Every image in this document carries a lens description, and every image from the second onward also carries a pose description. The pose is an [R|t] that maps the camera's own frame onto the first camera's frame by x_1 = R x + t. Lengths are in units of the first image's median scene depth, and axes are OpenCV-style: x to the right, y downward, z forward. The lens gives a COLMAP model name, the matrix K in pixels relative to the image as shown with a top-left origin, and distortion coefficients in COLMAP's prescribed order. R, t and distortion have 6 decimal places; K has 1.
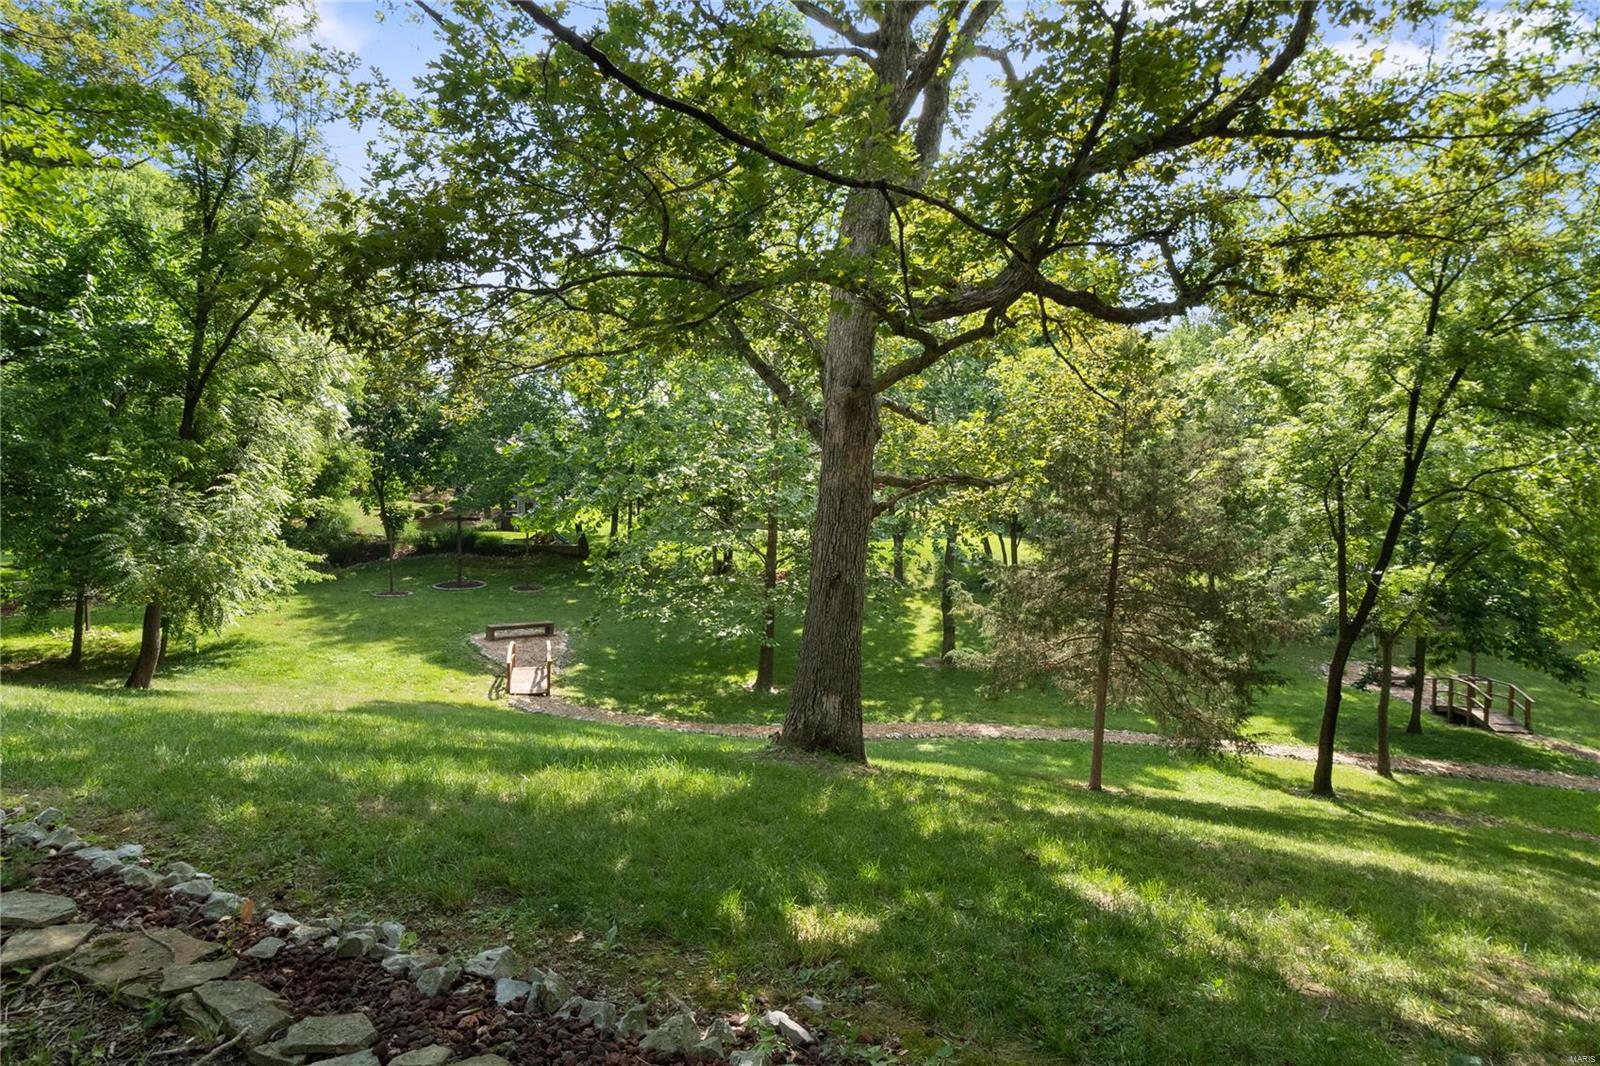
lens RADIAL K [[822.1, 0, 800.0], [0, 822.1, 533.0], [0, 0, 1]] dist [-0.000697, -0.000477]
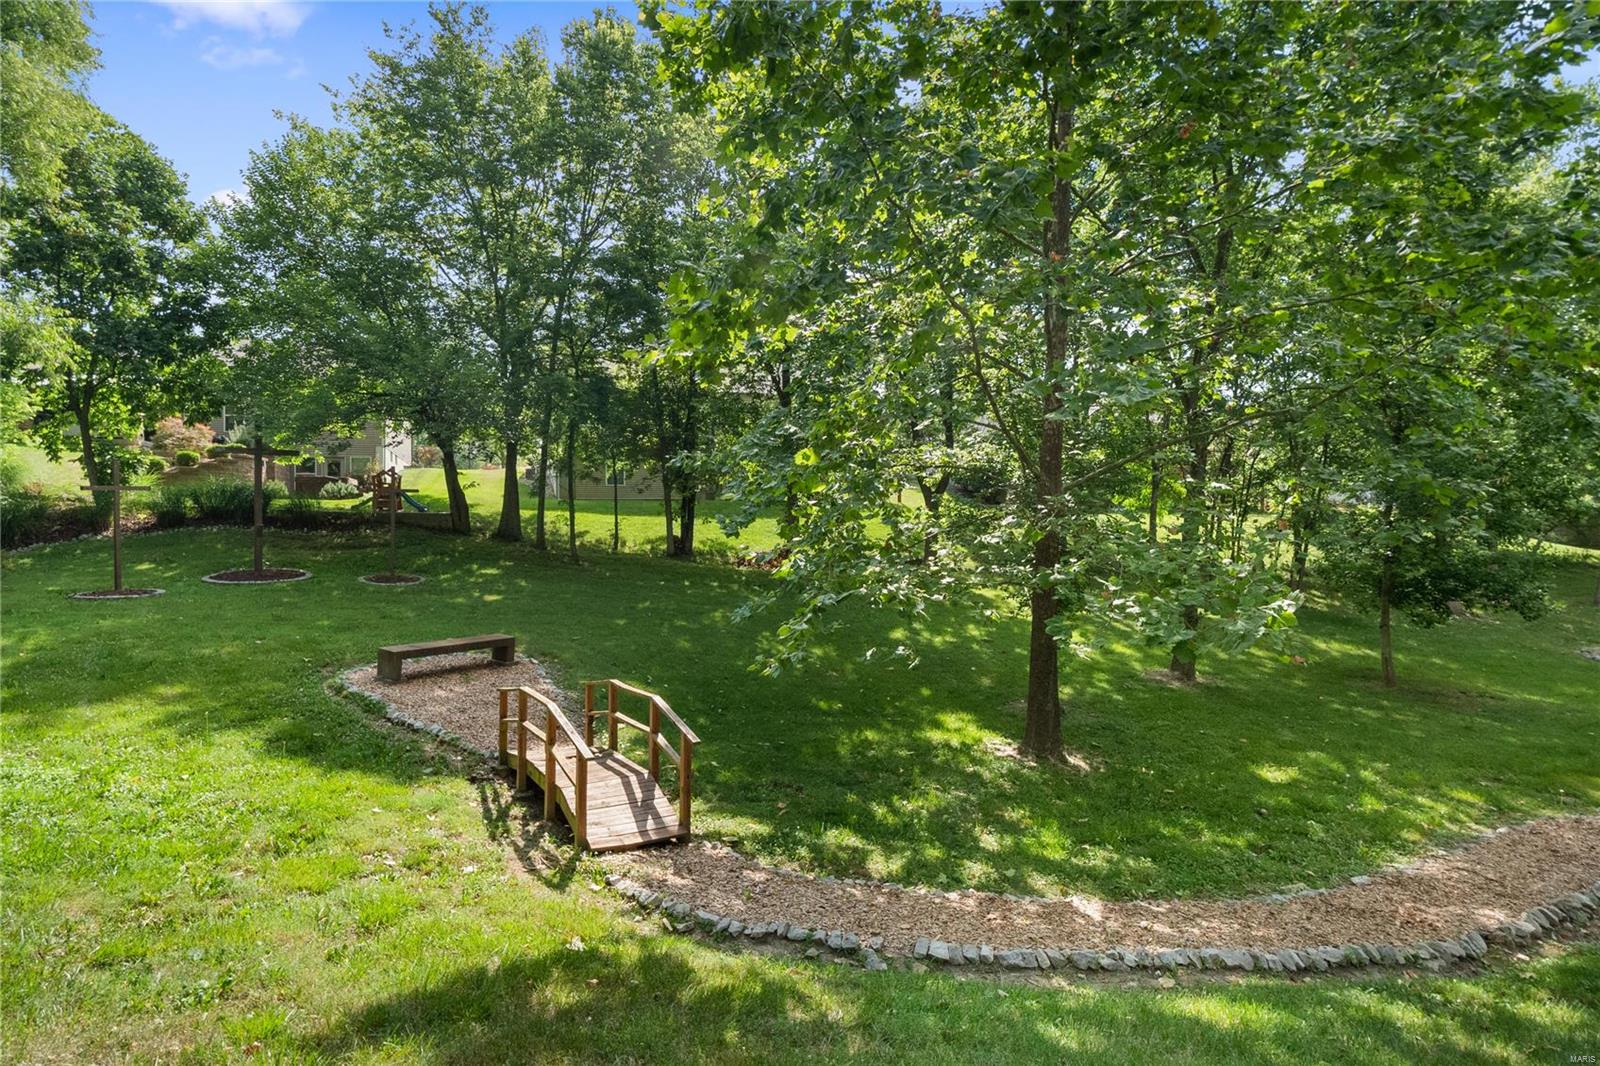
lens RADIAL K [[822.1, 0, 800.0], [0, 822.1, 533.0], [0, 0, 1]] dist [-0.000697, -0.000477]
pose [[0.965975, 0.000230, 0.258634, -0.273176], [0.000125, 0.999999, -0.001358, 0.048260], [-0.258634, 0.001344, 0.965975, 0.493720]]
